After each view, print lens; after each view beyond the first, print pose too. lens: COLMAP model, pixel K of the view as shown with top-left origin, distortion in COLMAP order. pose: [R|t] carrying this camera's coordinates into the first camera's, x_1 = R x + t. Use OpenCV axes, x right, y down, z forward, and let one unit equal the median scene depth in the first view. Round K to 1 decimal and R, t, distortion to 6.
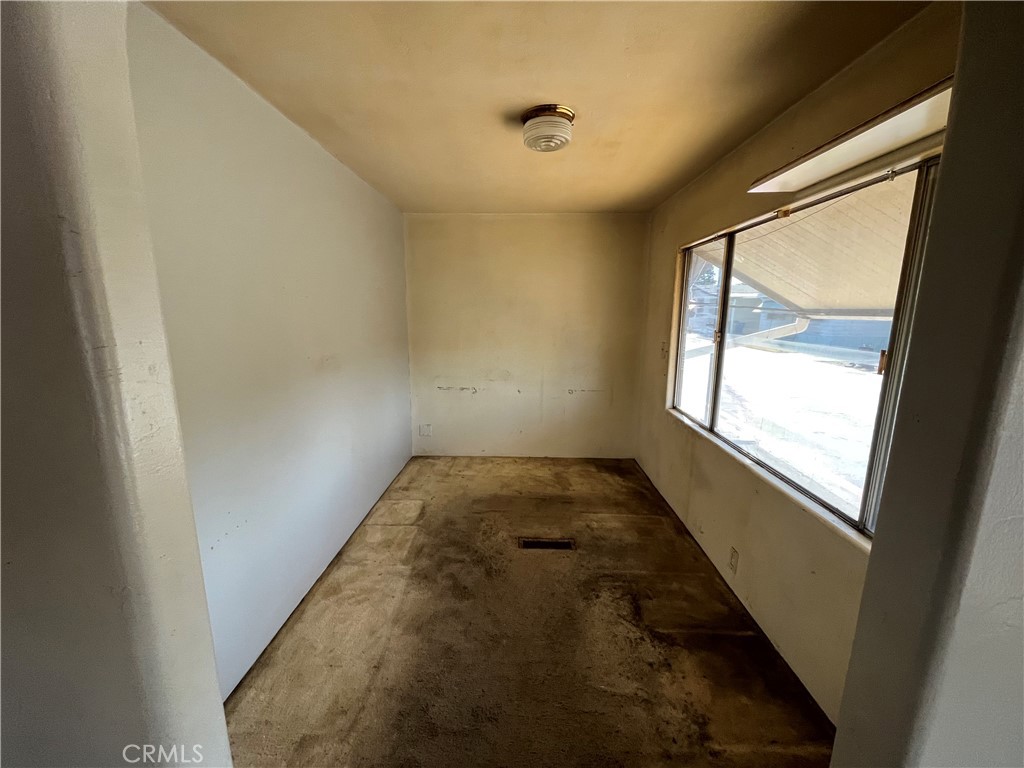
lens RADIAL K [[413.4, 0, 513.3], [0, 413.4, 381.0], [0, 0, 1]] dist [-0.002729, 0.000735]
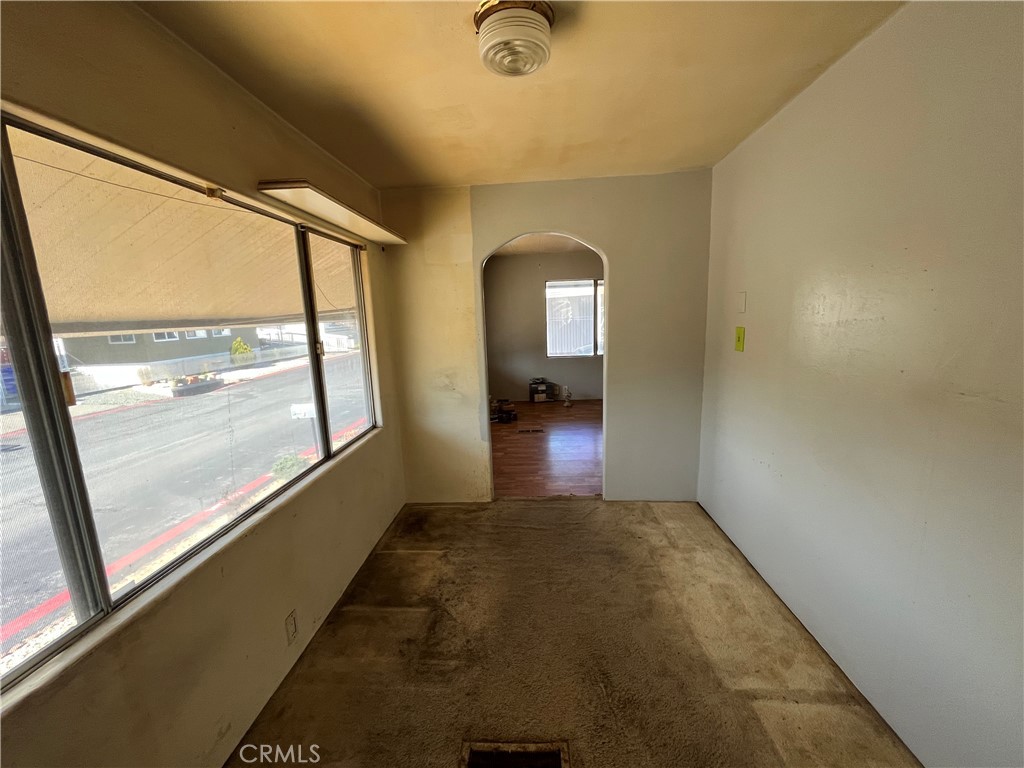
lens RADIAL K [[413.4, 0, 509.0], [0, 413.4, 387.8], [0, 0, 1]] dist [-0.002729, 0.000735]
pose [[-0.998364, 0.029550, 0.048949, 0.066489], [0.045005, 0.934165, 0.353991, -0.307755], [-0.035266, 0.355615, -0.933967, 1.798050]]
